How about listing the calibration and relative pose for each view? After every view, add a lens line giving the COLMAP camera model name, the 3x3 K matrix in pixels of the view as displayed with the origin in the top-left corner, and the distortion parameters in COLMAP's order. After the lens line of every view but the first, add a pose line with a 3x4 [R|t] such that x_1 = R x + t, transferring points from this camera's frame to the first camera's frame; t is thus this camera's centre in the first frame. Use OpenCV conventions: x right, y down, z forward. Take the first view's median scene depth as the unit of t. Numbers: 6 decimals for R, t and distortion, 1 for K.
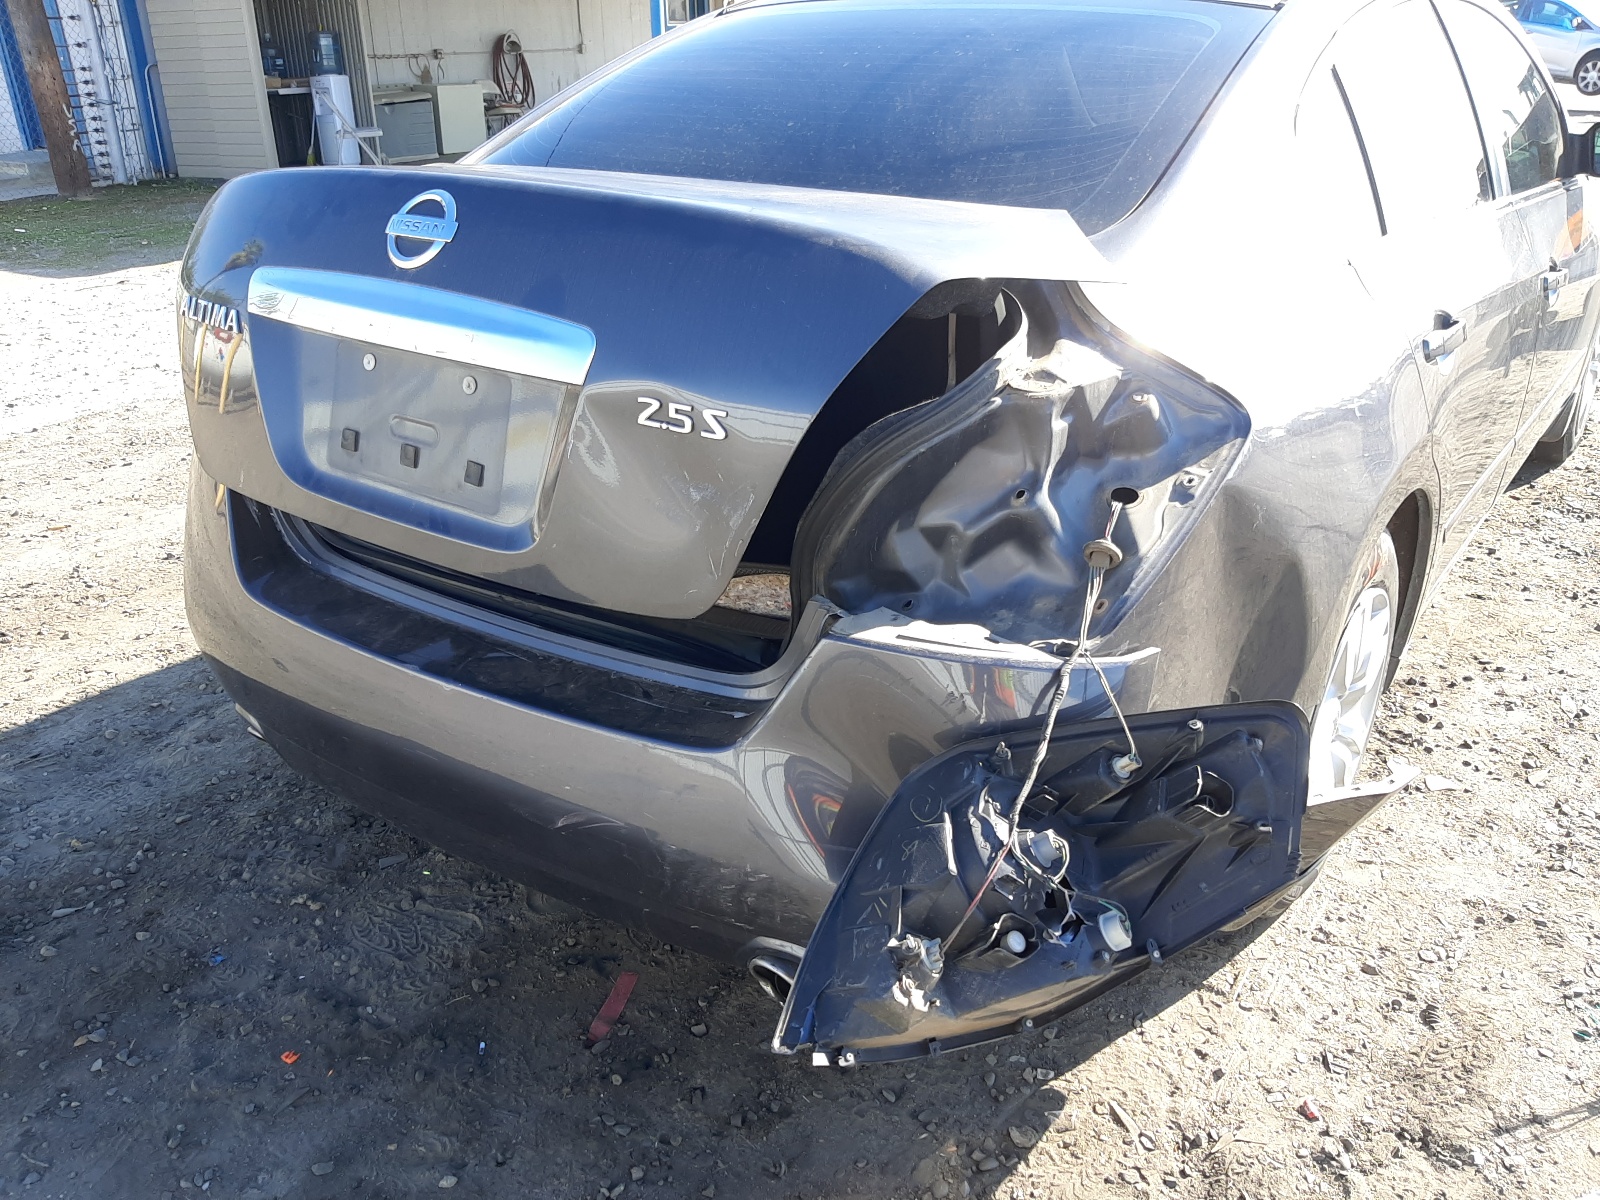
lens RADIAL K [[1253.0, 0, 800.0], [0, 1253.0, 600.0], [0, 0, 1]] dist [0.062017, -0.131927]
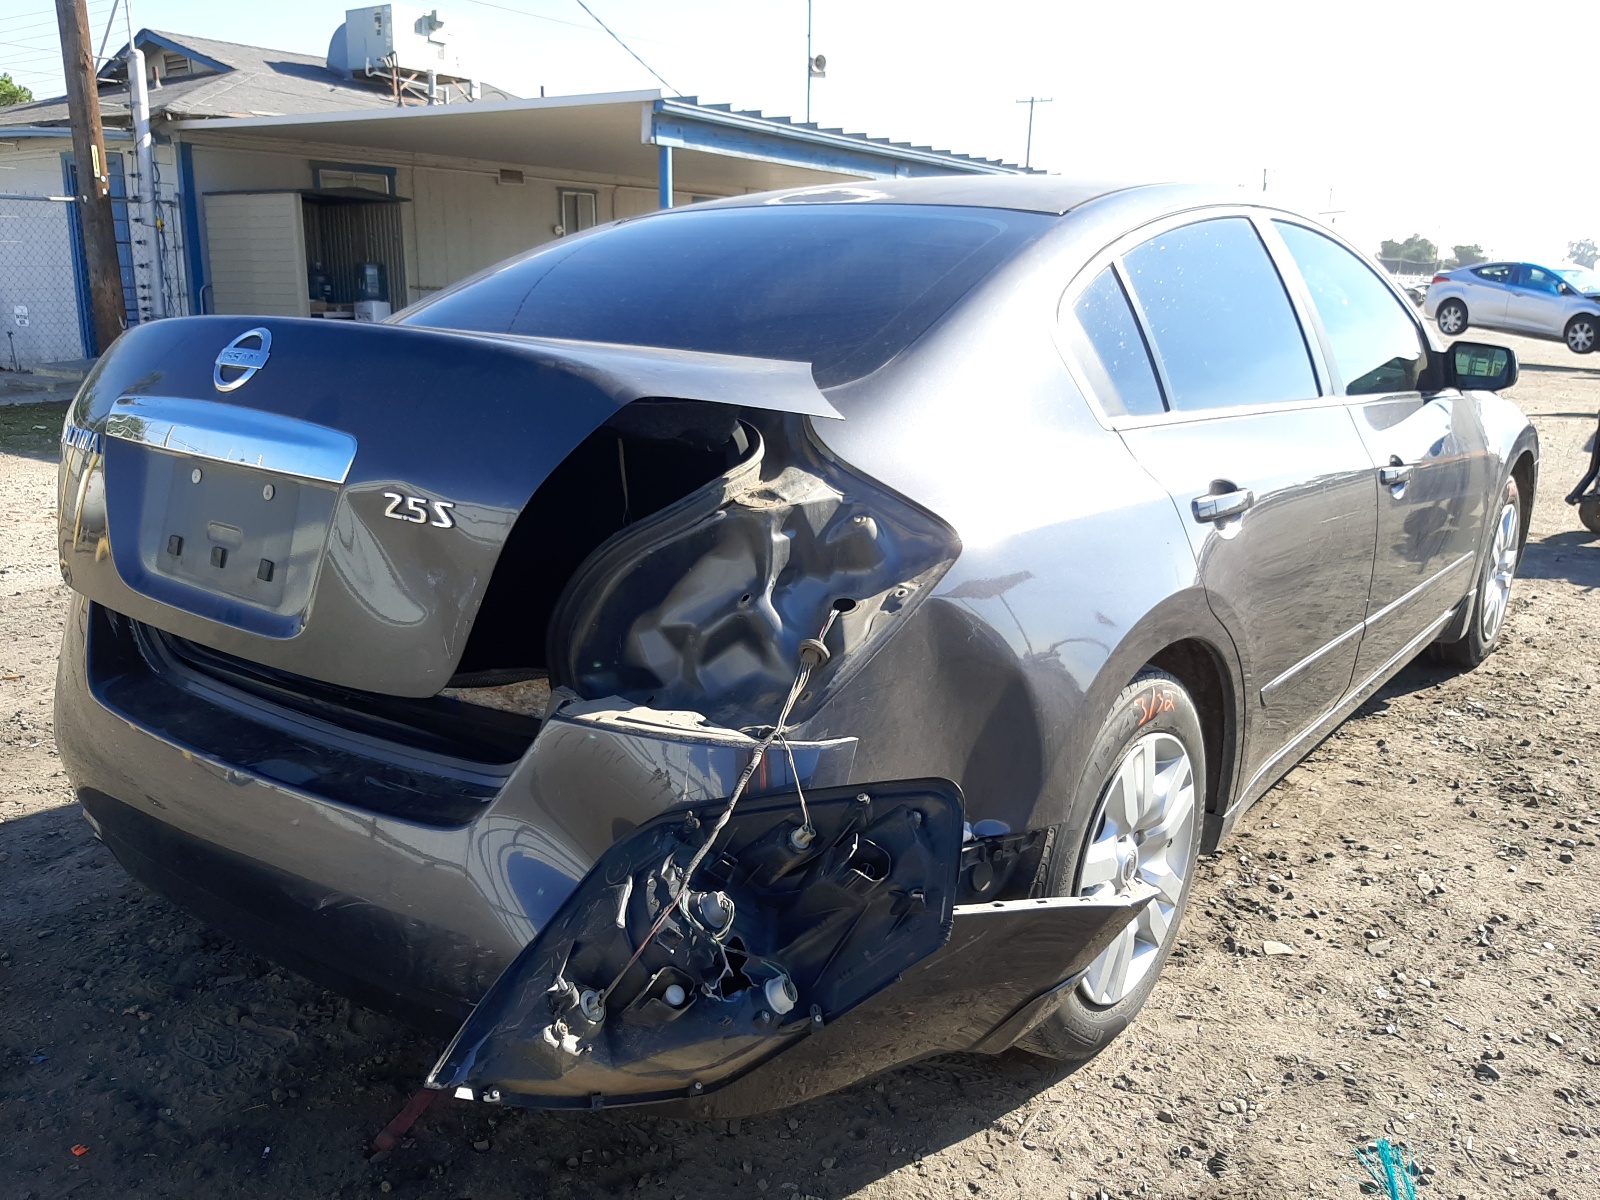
lens RADIAL K [[1253.0, 0, 800.0], [0, 1253.0, 600.0], [0, 0, 1]] dist [0.062017, -0.131927]
pose [[0.999176, 0.031016, -0.026161, 0.190420], [-0.035150, 0.983722, -0.176224, 0.082771], [0.020270, 0.176999, 0.984002, -0.063772]]
